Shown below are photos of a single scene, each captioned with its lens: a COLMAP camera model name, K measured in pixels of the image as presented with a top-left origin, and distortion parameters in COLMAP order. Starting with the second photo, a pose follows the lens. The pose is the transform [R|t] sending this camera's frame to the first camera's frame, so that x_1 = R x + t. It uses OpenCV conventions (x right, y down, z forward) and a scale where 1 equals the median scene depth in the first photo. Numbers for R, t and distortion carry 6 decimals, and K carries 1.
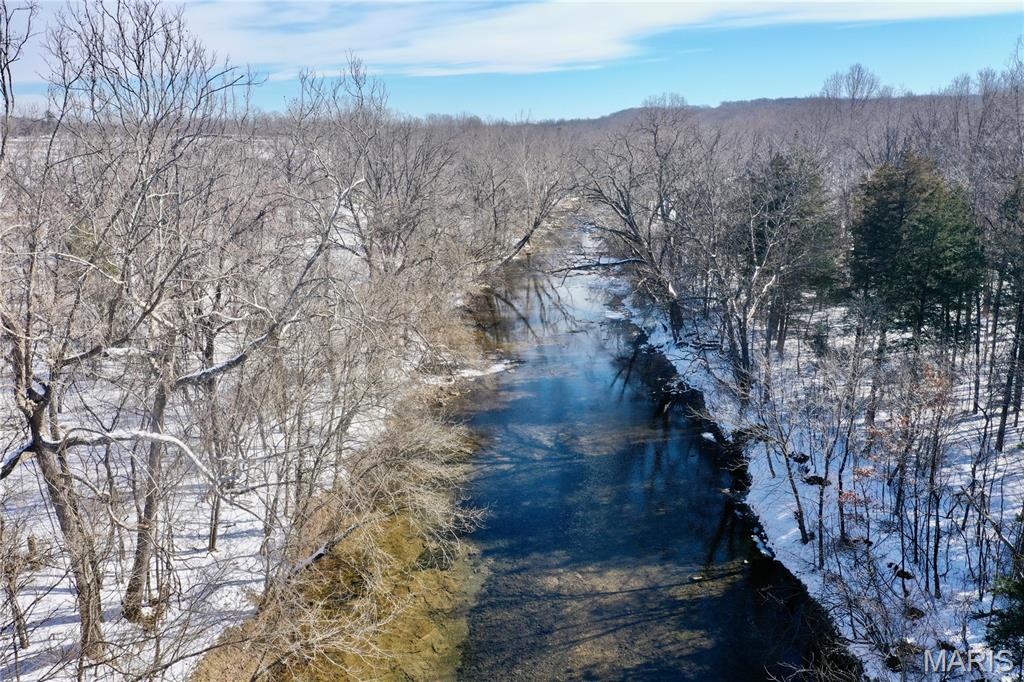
lens RADIAL K [[802.3, 0, 508.9], [0, 802.3, 342.4], [0, 0, 1]] dist [-0.005027, -0.003766]
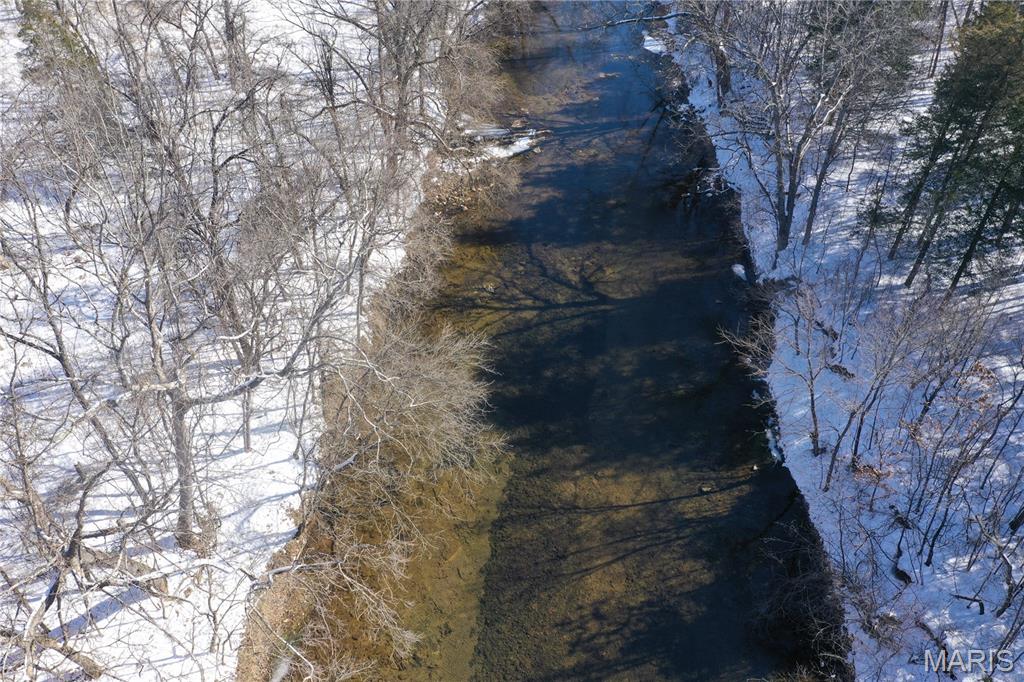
lens RADIAL K [[802.3, 0, 511.7], [0, 802.3, 341.8], [0, 0, 1]] dist [-0.005027, -0.003766]
pose [[0.999553, 0.020802, -0.021468, -0.003602], [-0.008798, 0.891062, 0.453796, -0.357277], [0.028569, -0.453404, 0.890847, 0.137666]]
